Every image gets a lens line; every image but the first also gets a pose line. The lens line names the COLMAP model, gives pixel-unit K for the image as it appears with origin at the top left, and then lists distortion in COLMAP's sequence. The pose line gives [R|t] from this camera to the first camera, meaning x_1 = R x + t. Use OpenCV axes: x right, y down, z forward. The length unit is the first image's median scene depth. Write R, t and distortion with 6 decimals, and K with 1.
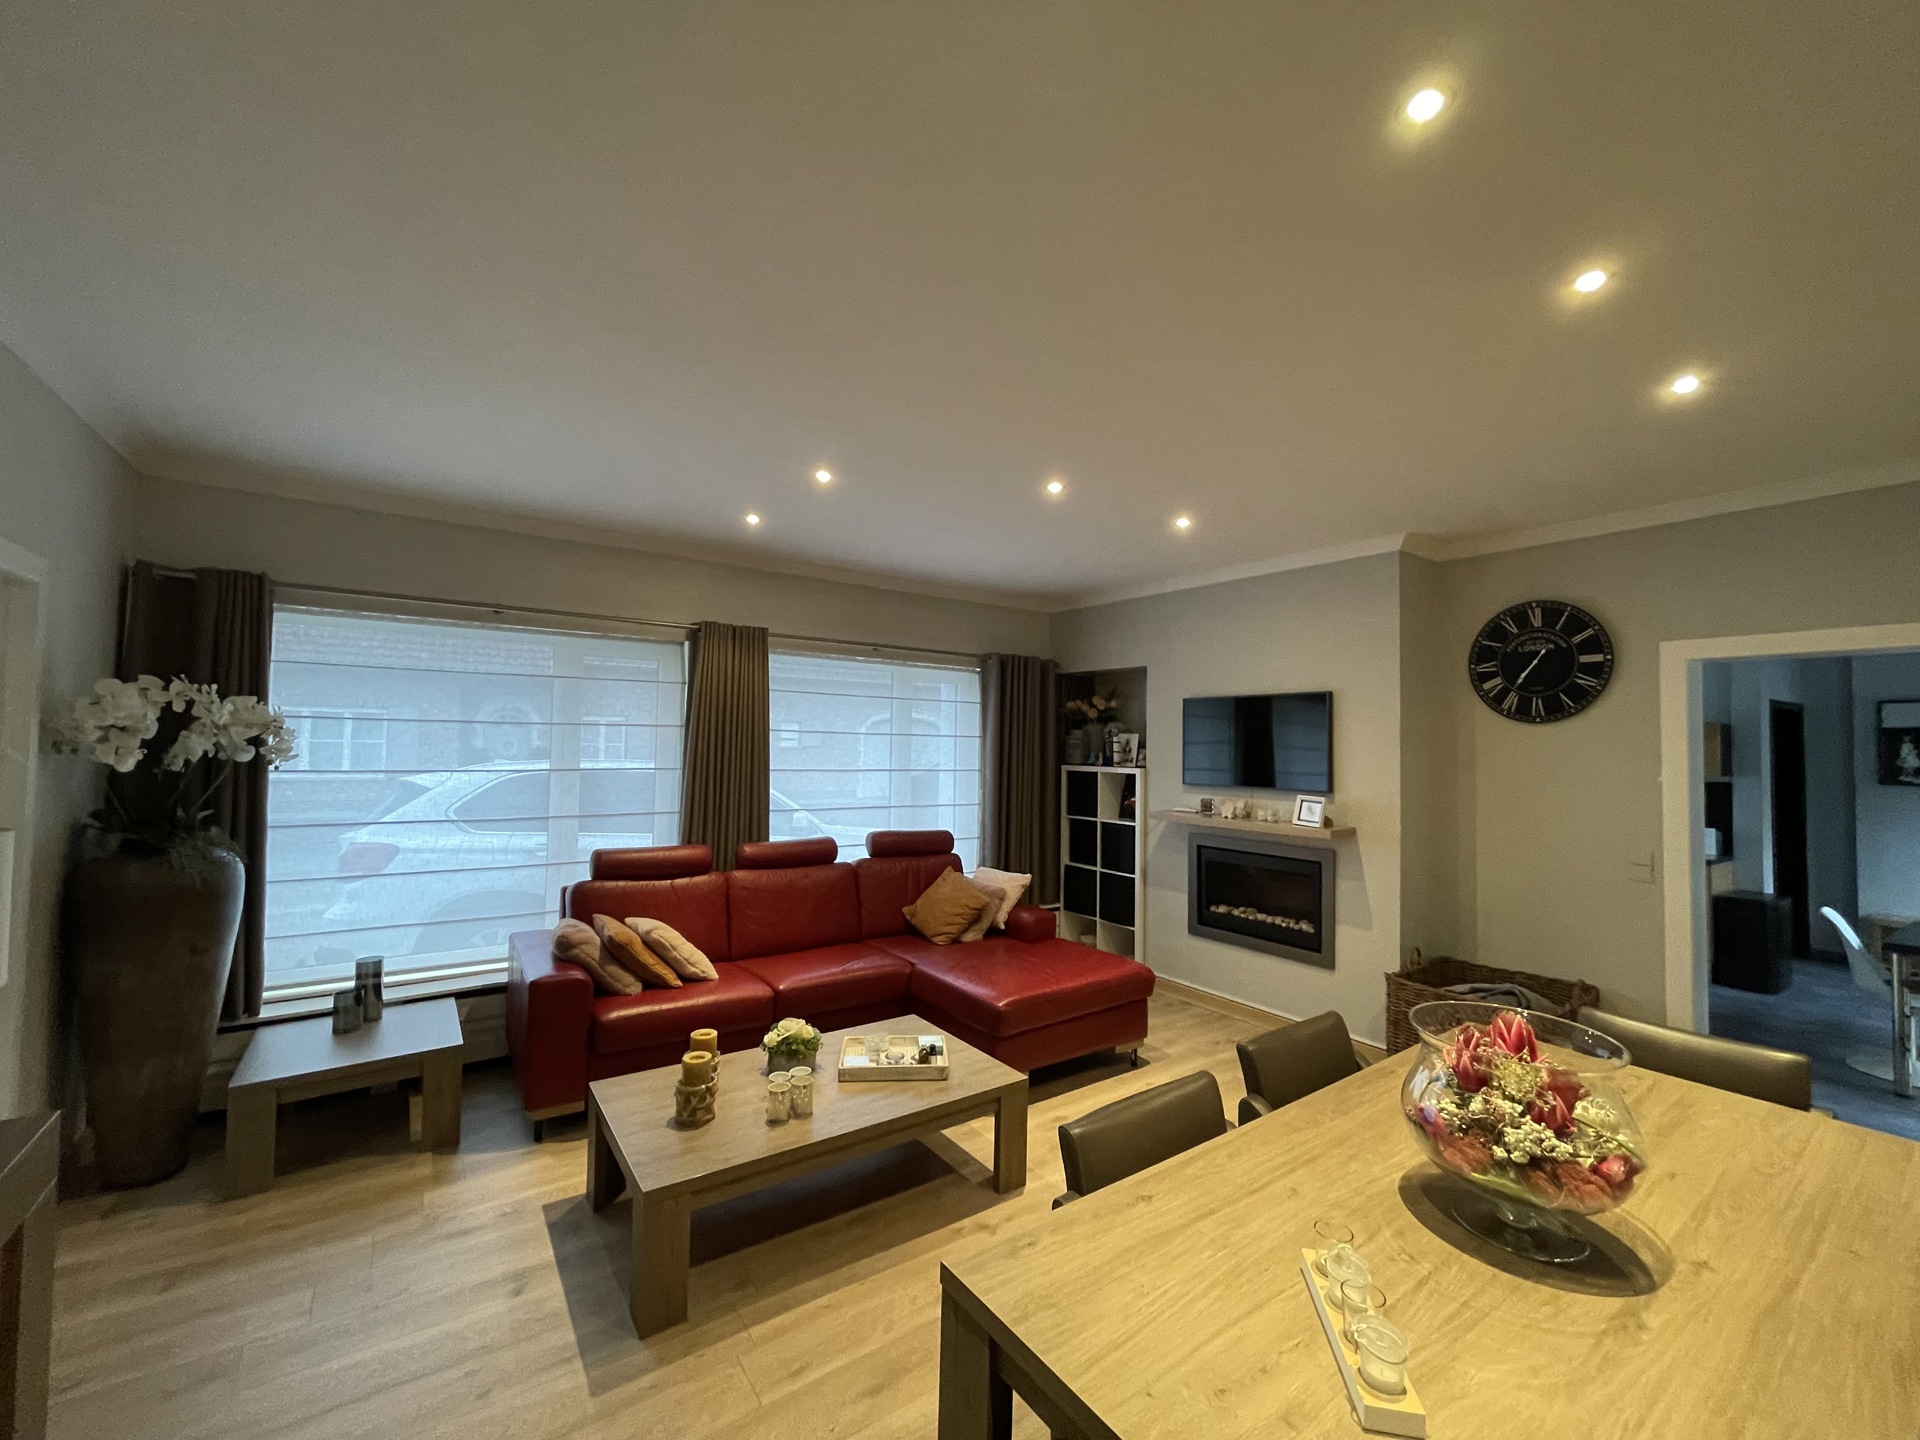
lens RADIAL K [[775.8, 0, 953.4], [0, 775.8, 707.8], [0, 0, 1]] dist [-0.003561, 0.000532]
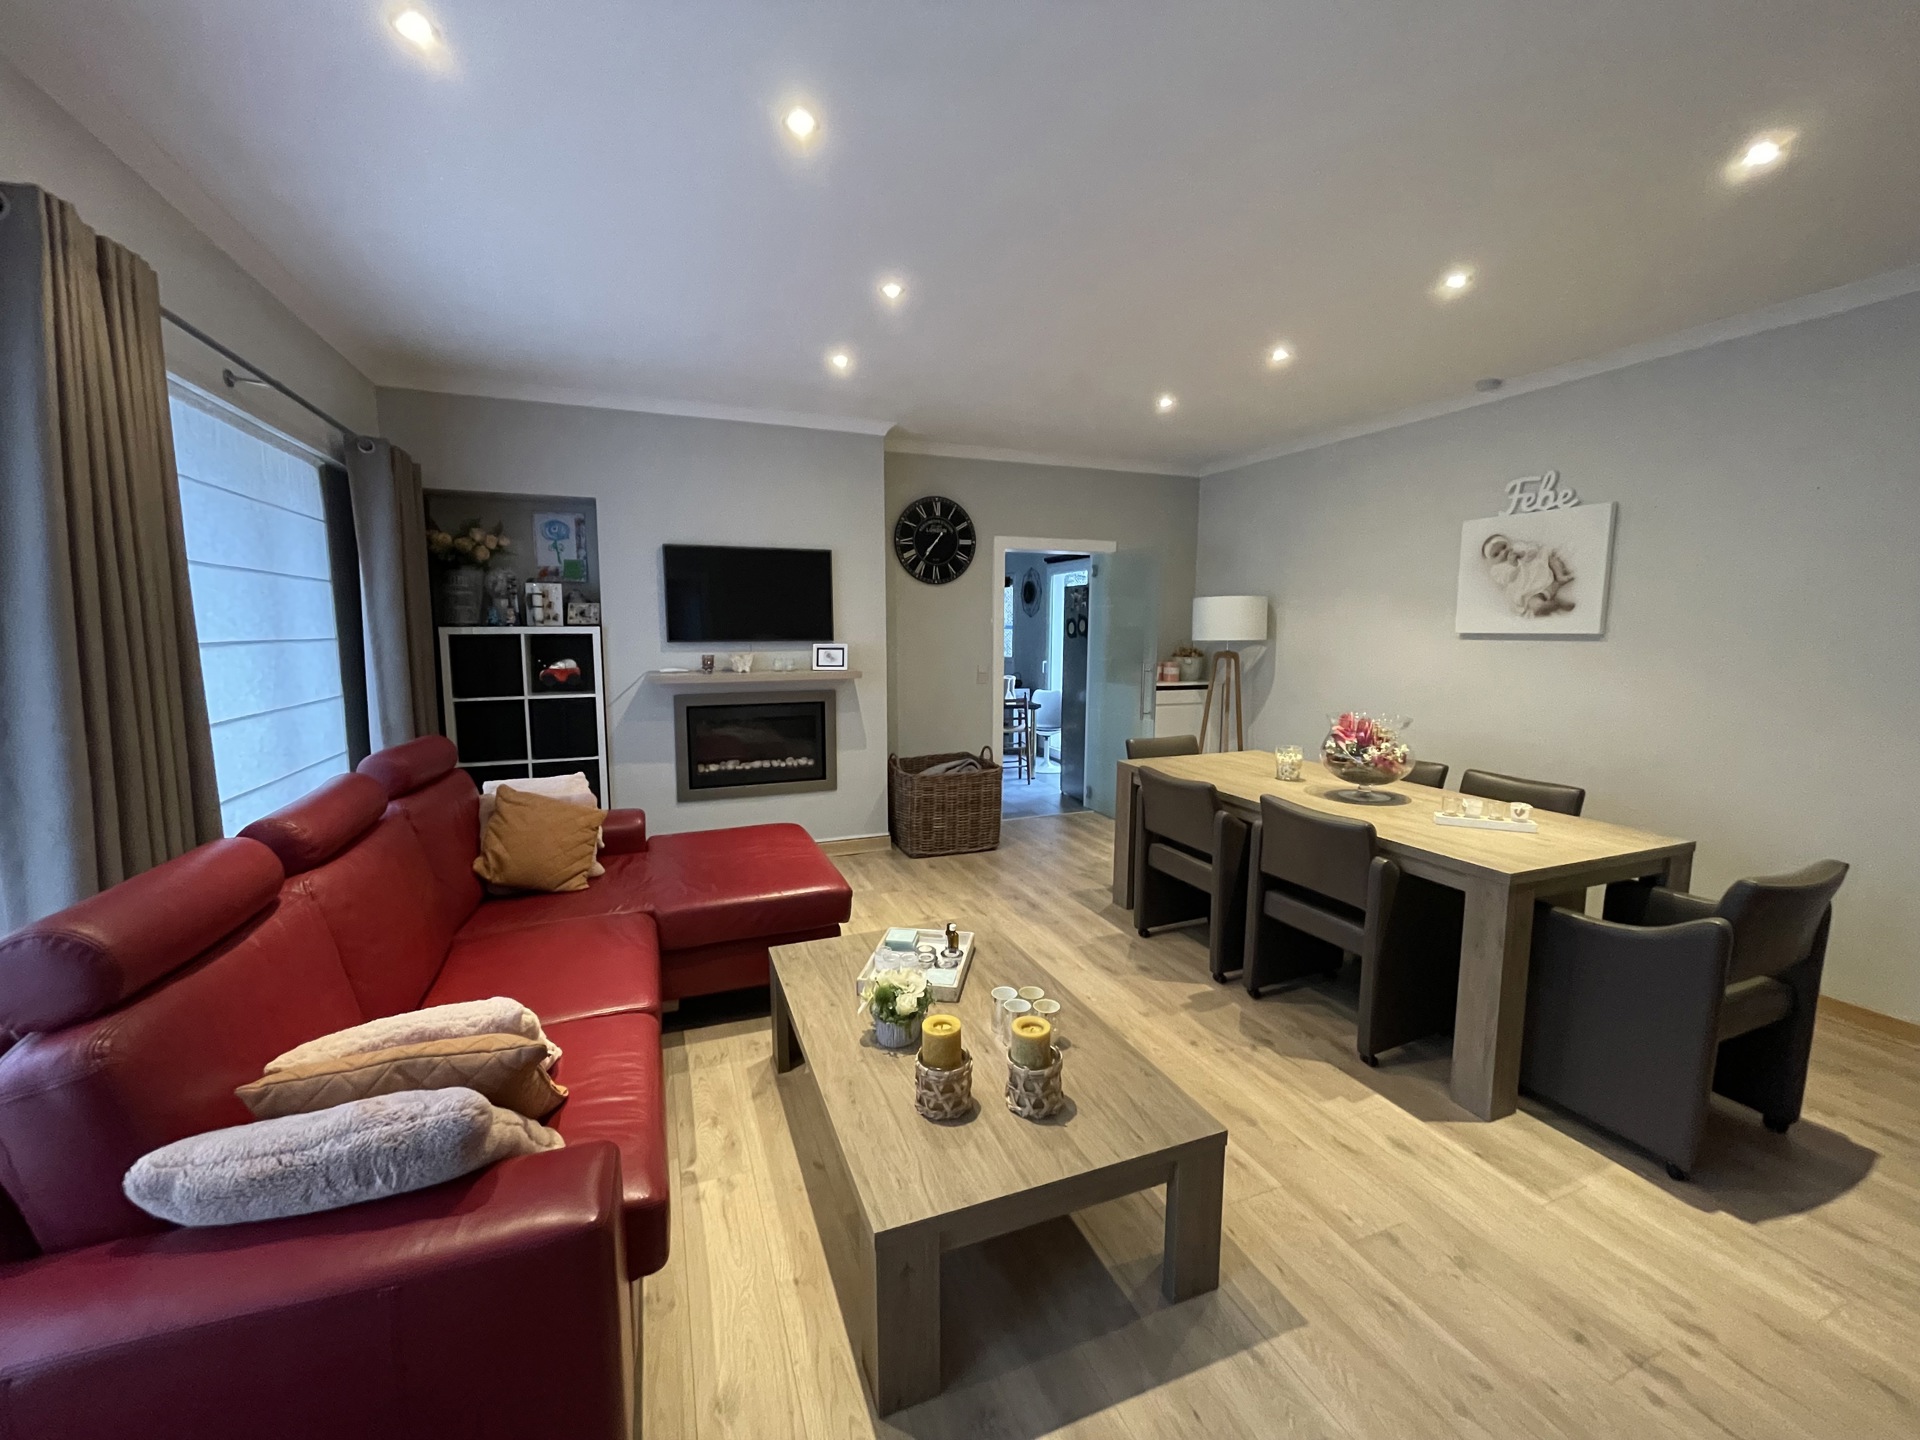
lens RADIAL K [[775.8, 0, 957.4], [0, 775.8, 712.3], [0, 0, 1]] dist [-0.003561, 0.000532]
pose [[0.229384, -0.128444, 0.964824, -0.572715], [-0.043901, 0.988881, 0.142084, 0.042150], [-0.972345, -0.074948, 0.221195, 0.540891]]
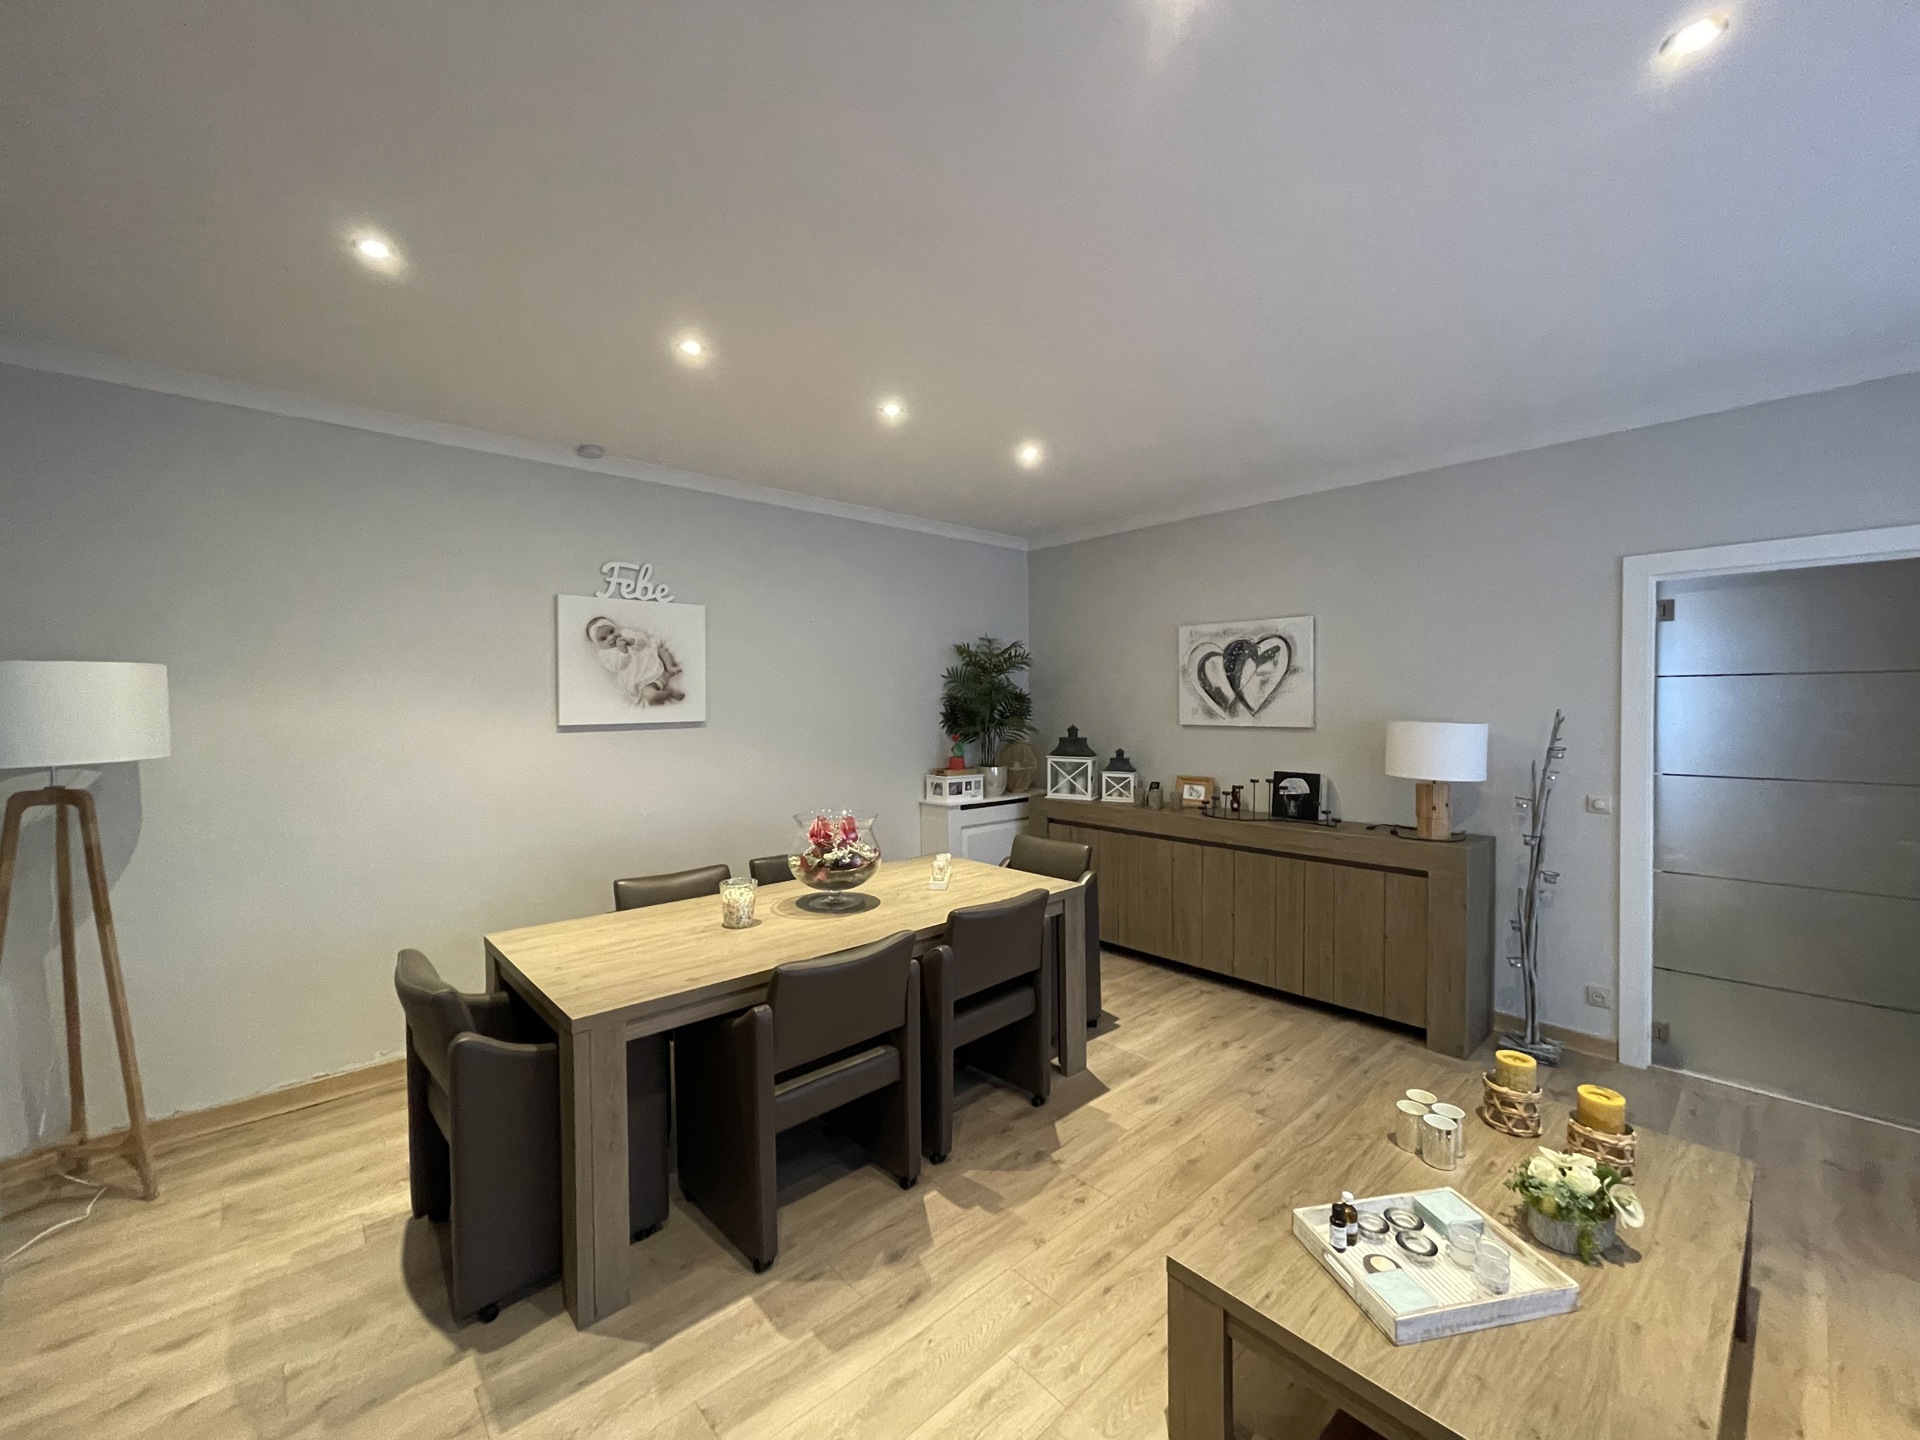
lens RADIAL K [[775.8, 0, 959.1], [0, 775.8, 719.4], [0, 0, 1]] dist [-0.003561, 0.000532]
pose [[-0.992190, -0.010213, -0.124319, 0.210483], [-0.006946, 0.999620, -0.026680, 0.067081], [0.124544, -0.025608, -0.991884, 1.016991]]
